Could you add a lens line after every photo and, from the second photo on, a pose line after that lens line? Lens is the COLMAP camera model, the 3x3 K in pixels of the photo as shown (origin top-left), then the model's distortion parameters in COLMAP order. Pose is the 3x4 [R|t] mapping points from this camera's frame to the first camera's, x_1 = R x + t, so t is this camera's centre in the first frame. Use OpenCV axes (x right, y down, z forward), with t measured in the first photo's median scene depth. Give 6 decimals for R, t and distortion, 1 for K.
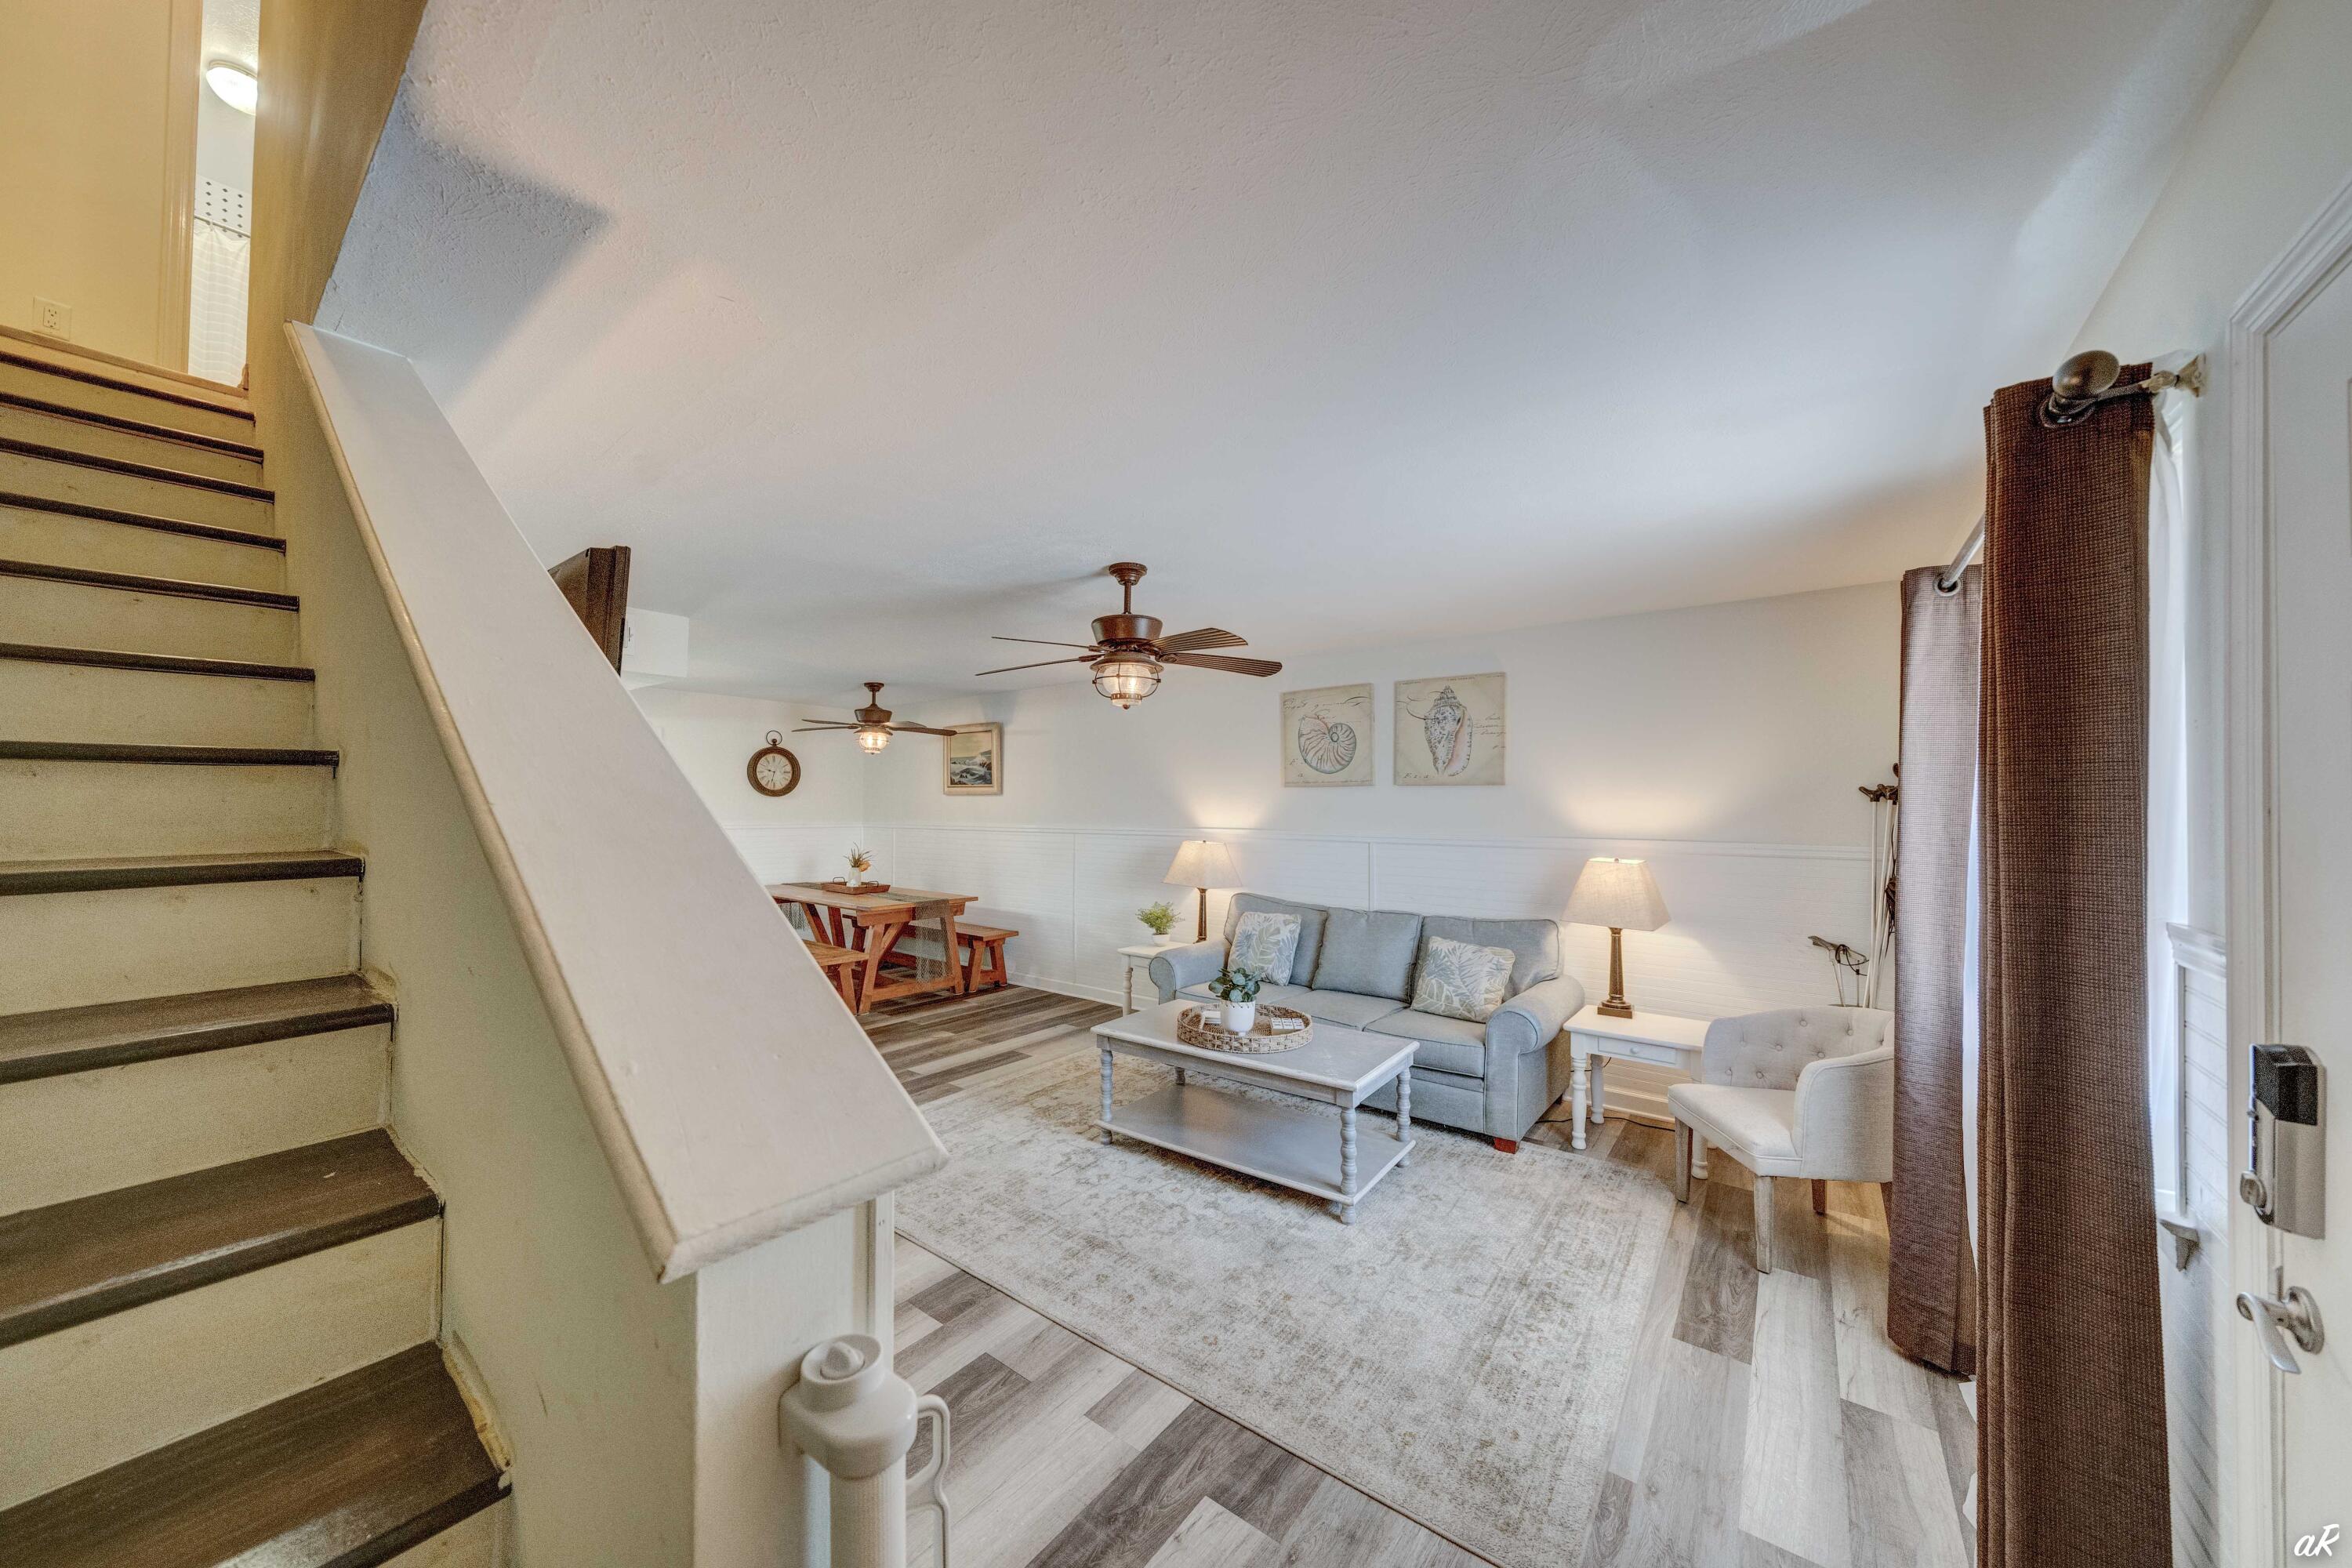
lens RADIAL K [[811.9, 0, 1167.4], [0, 811.9, 777.8], [0, 0, 1]] dist [0.000661, 0.000072]
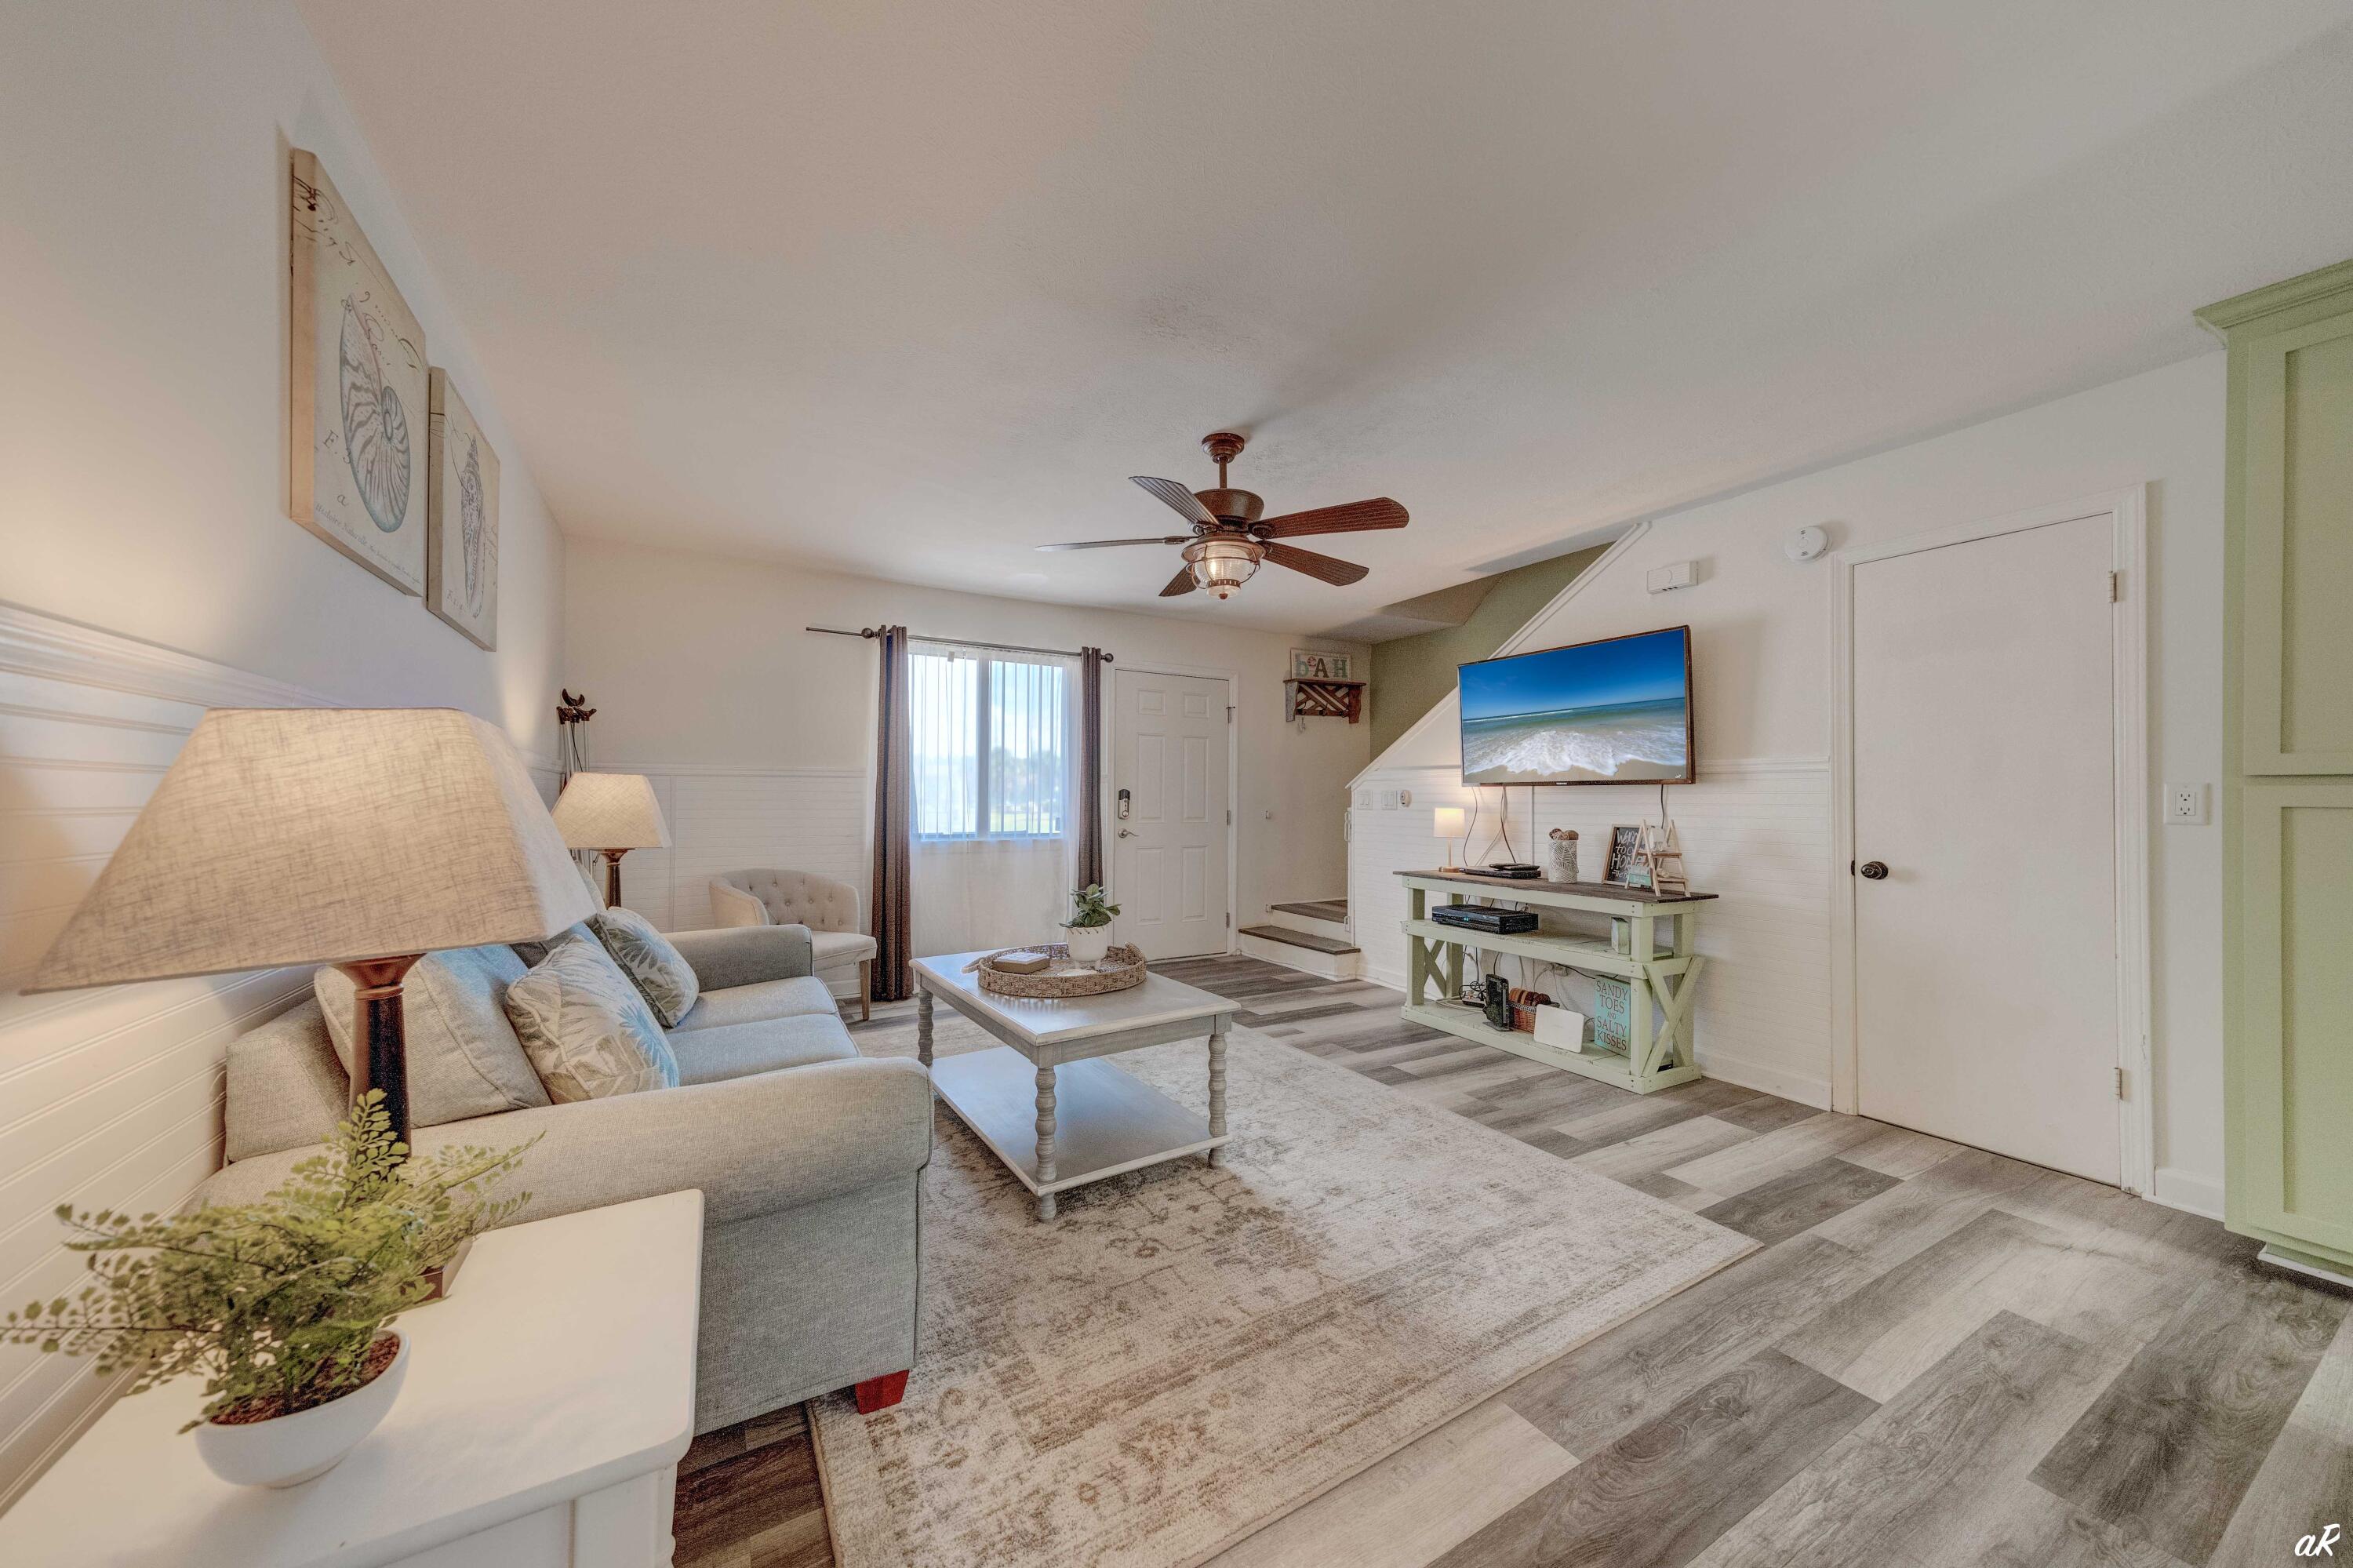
lens RADIAL K [[795.5, 0, 1171.5], [0, 795.5, 794.9], [0, 0, 1]] dist [0.000850, 0.000257]
pose [[-0.931122, -0.006275, 0.364654, -0.151747], [-0.021924, 0.999007, -0.038790, 0.080975], [-0.364048, -0.044113, -0.930335, 0.888007]]
